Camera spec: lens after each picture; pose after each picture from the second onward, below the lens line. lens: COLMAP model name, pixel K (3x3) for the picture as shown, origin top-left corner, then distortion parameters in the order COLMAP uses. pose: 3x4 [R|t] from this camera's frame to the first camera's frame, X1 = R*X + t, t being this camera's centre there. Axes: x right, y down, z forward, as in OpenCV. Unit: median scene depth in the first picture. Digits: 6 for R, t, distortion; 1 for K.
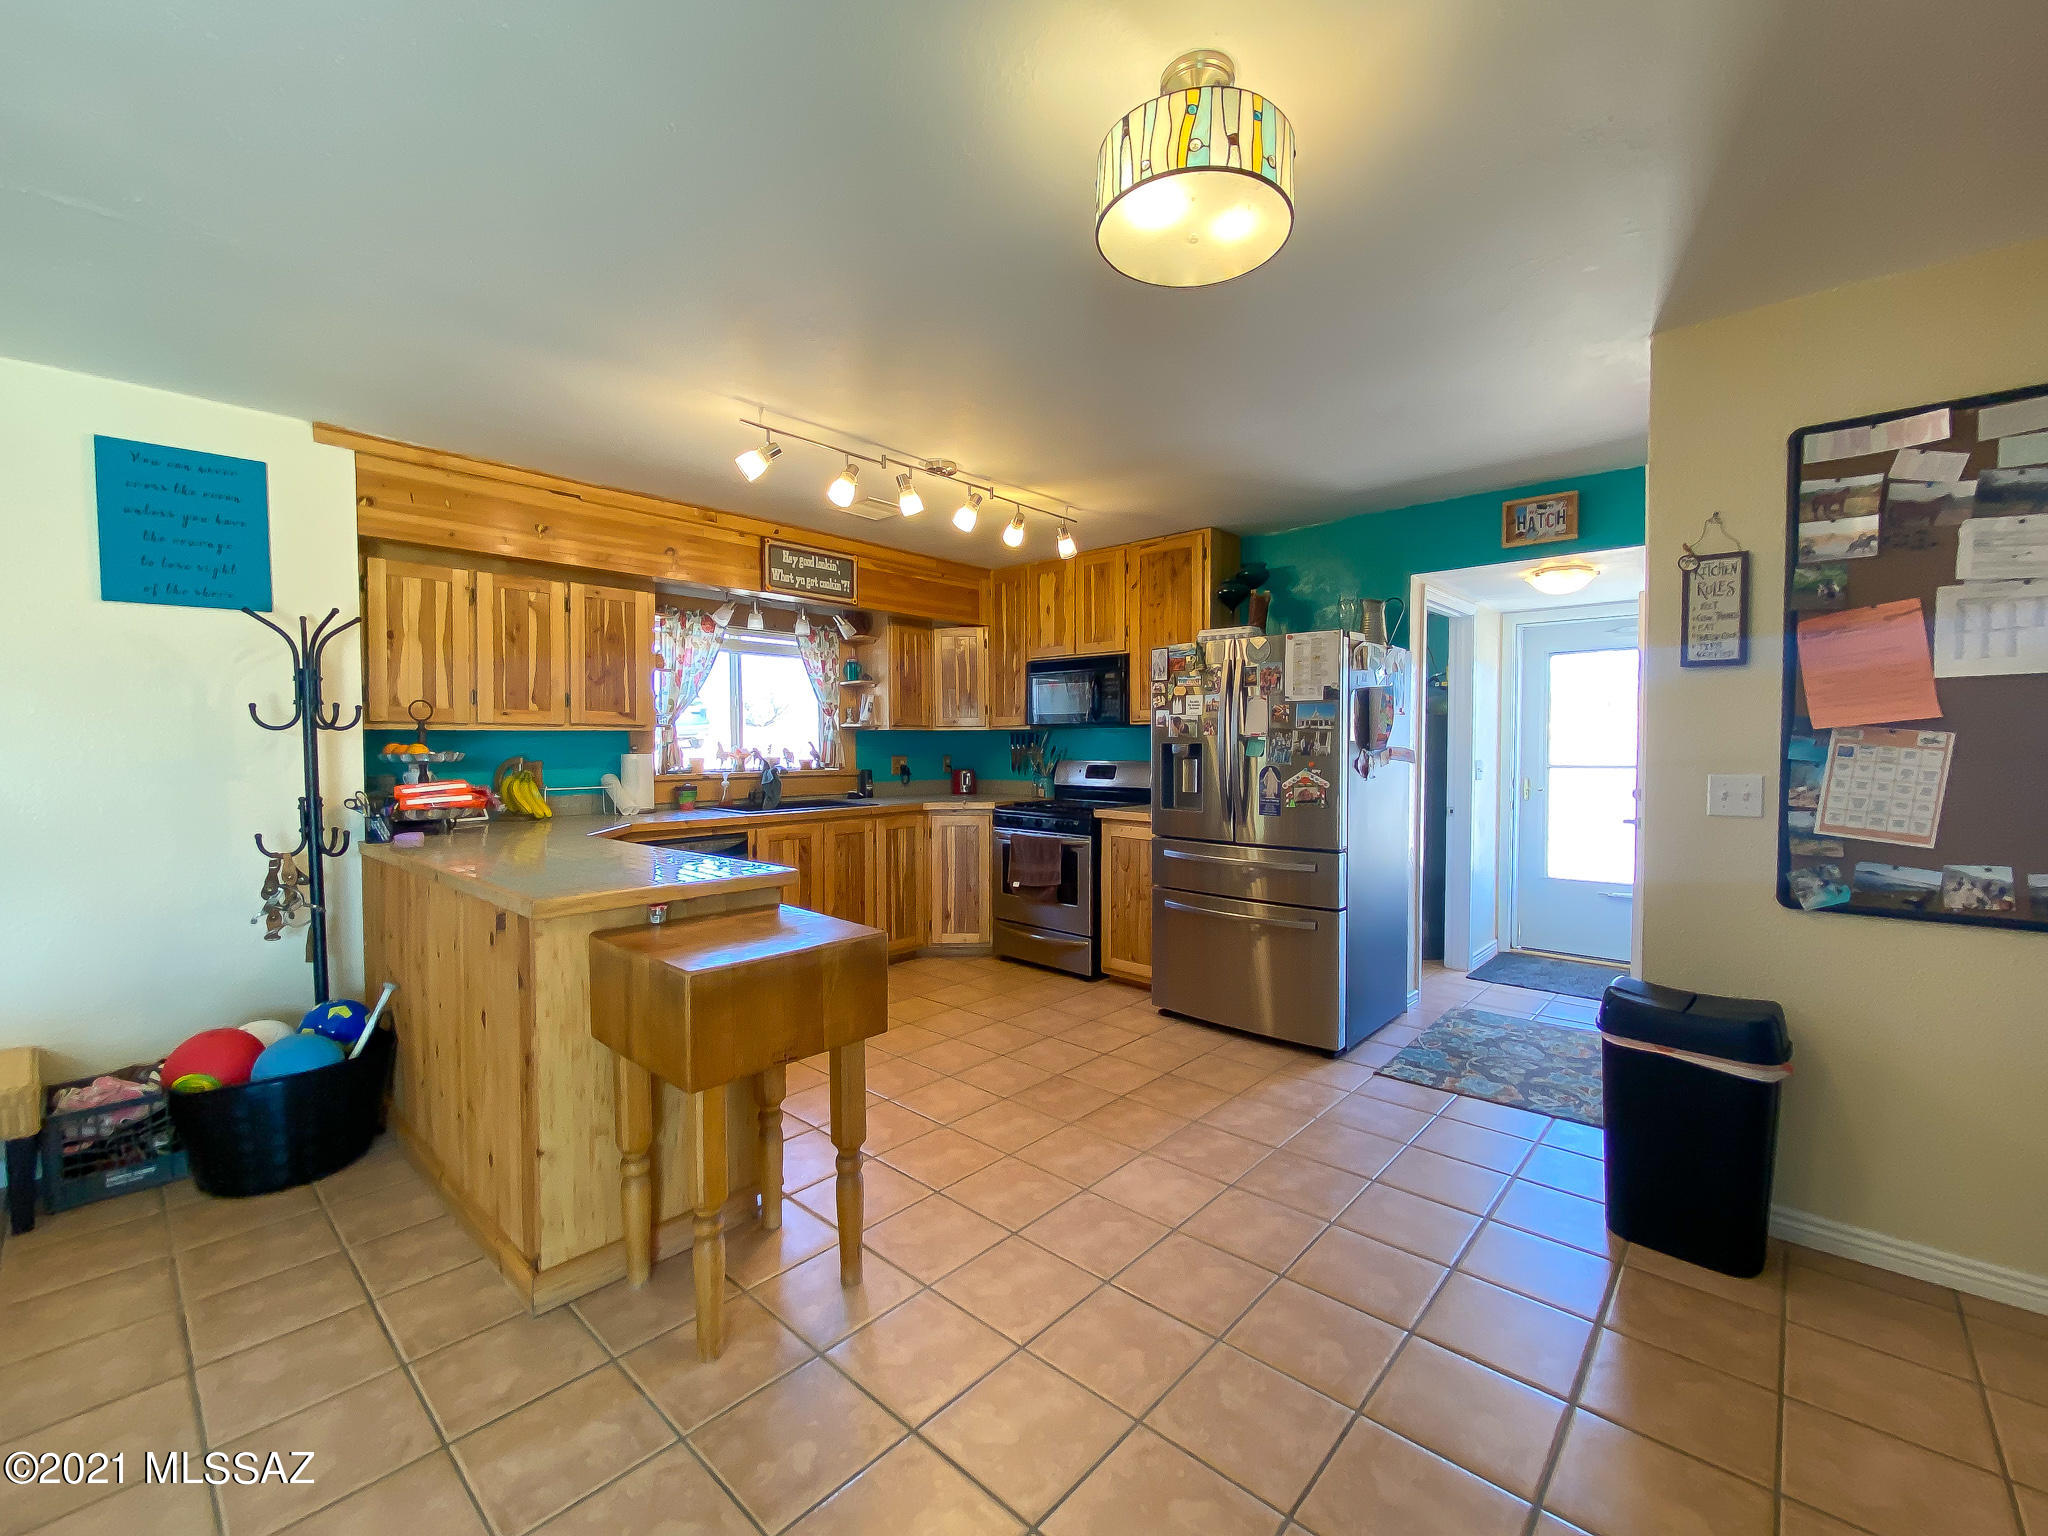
lens RADIAL K [[844.4, 0, 994.2], [0, 844.4, 768.4], [0, 0, 1]] dist [0.009401, -0.004641]
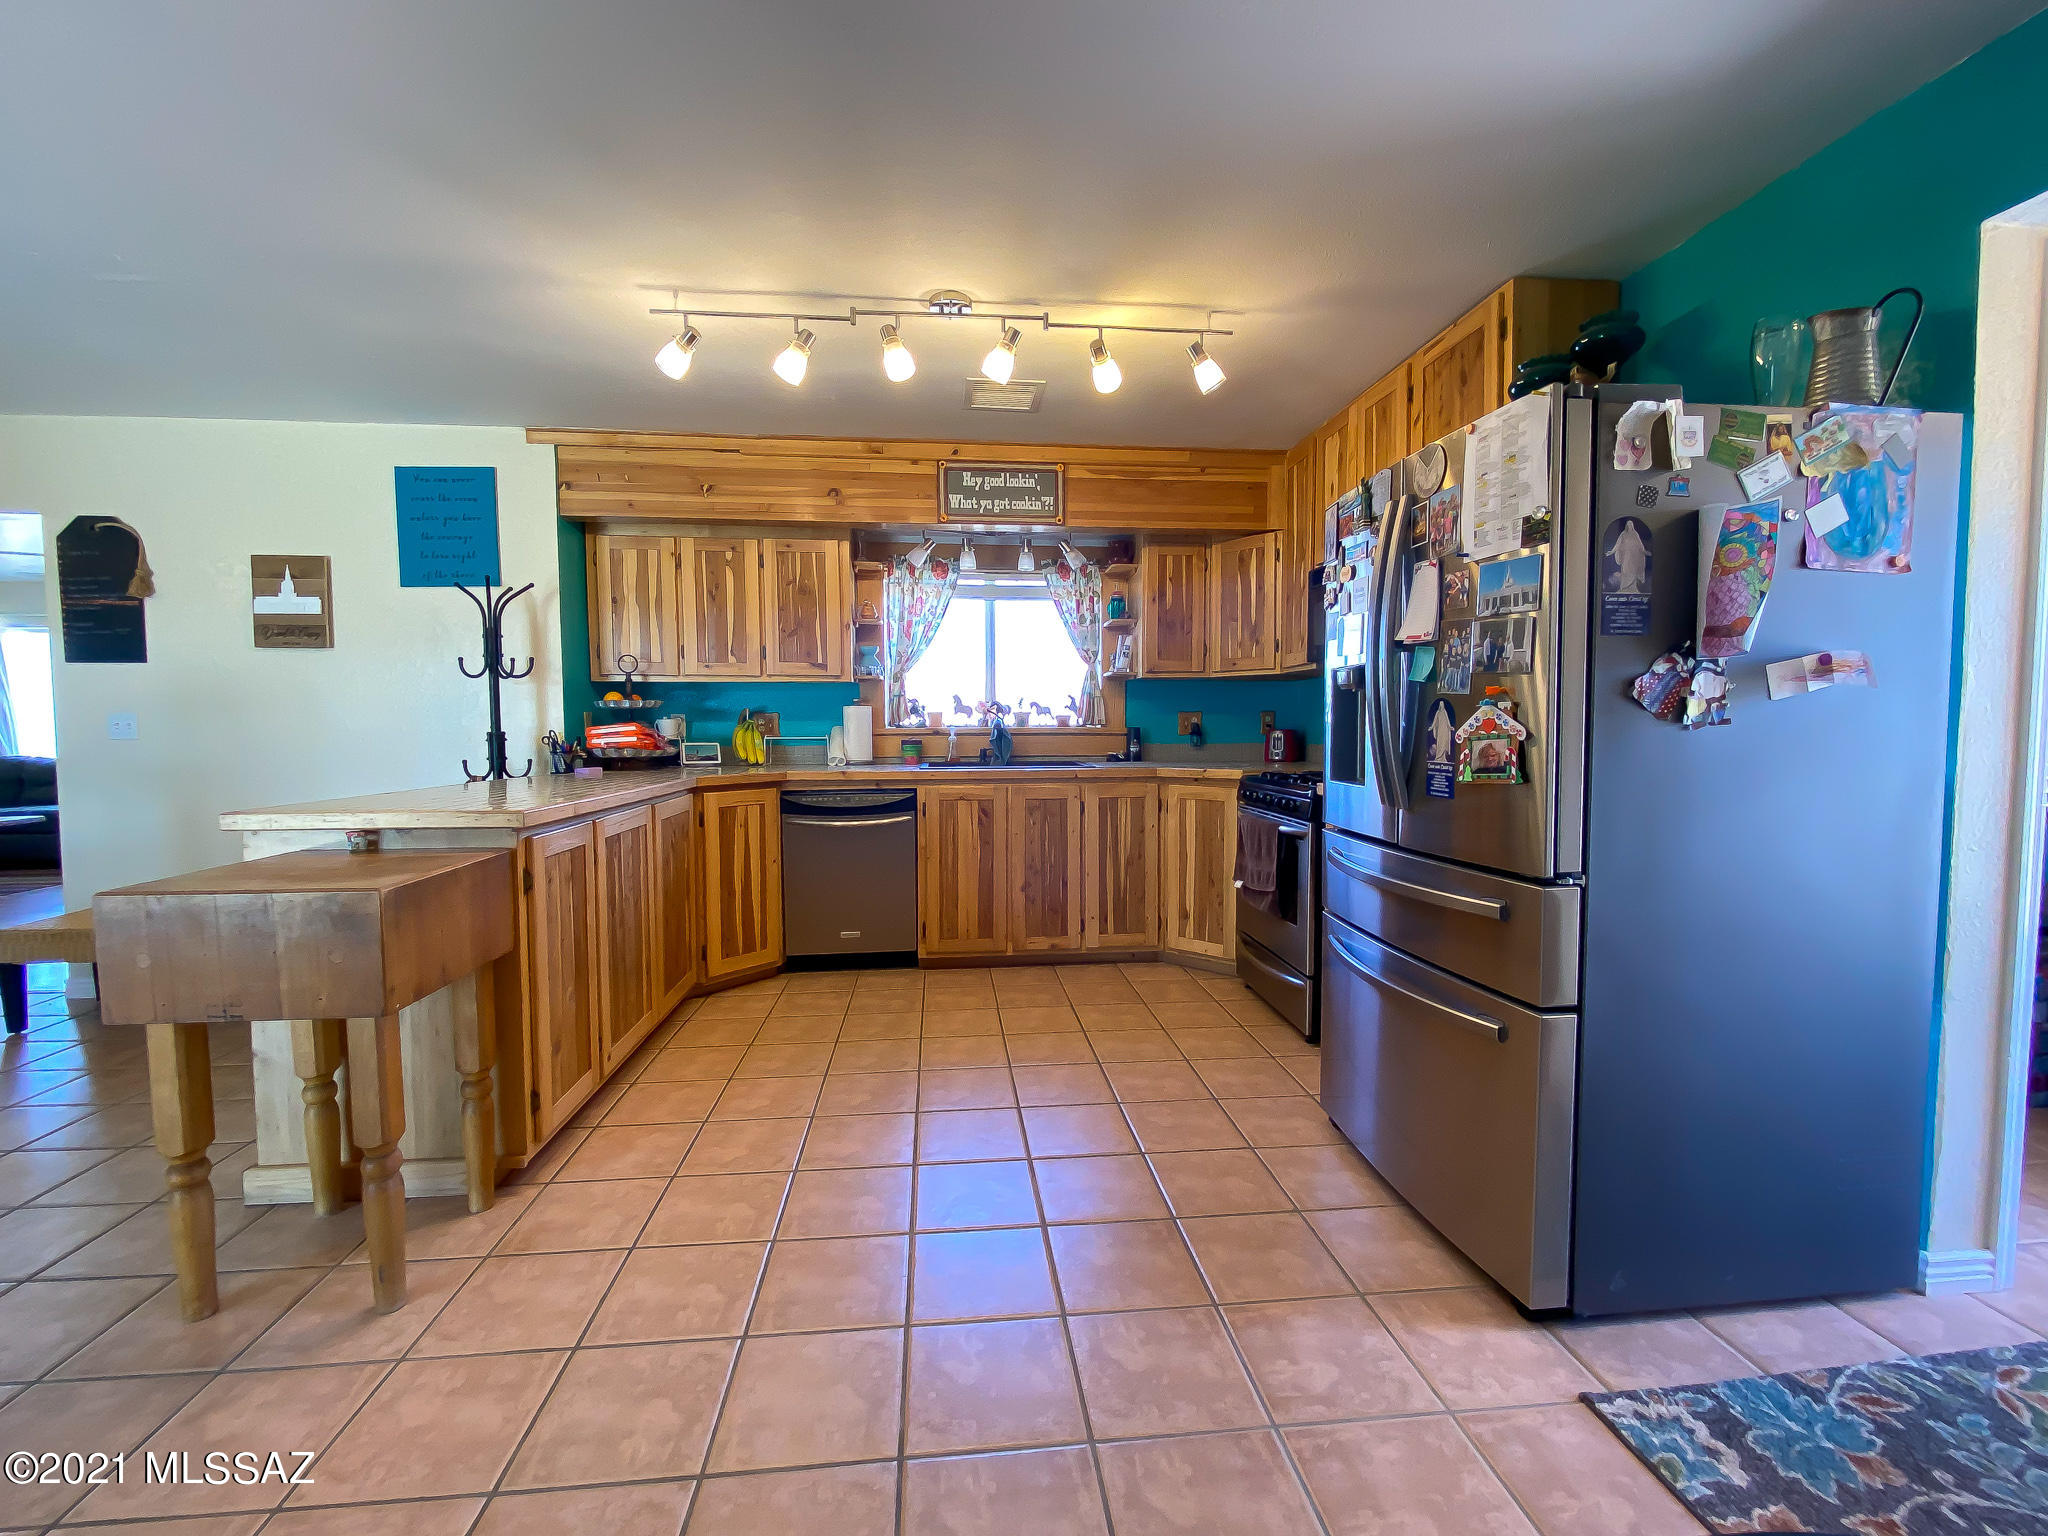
lens RADIAL K [[844.4, 0, 1018.6], [0, 844.4, 769.8], [0, 0, 1]] dist [0.009401, -0.004641]
pose [[0.757576, 0.034485, -0.651835, 0.388477], [-0.018090, 0.999329, 0.031844, 0.023506], [0.652496, -0.012333, 0.757692, 0.376210]]
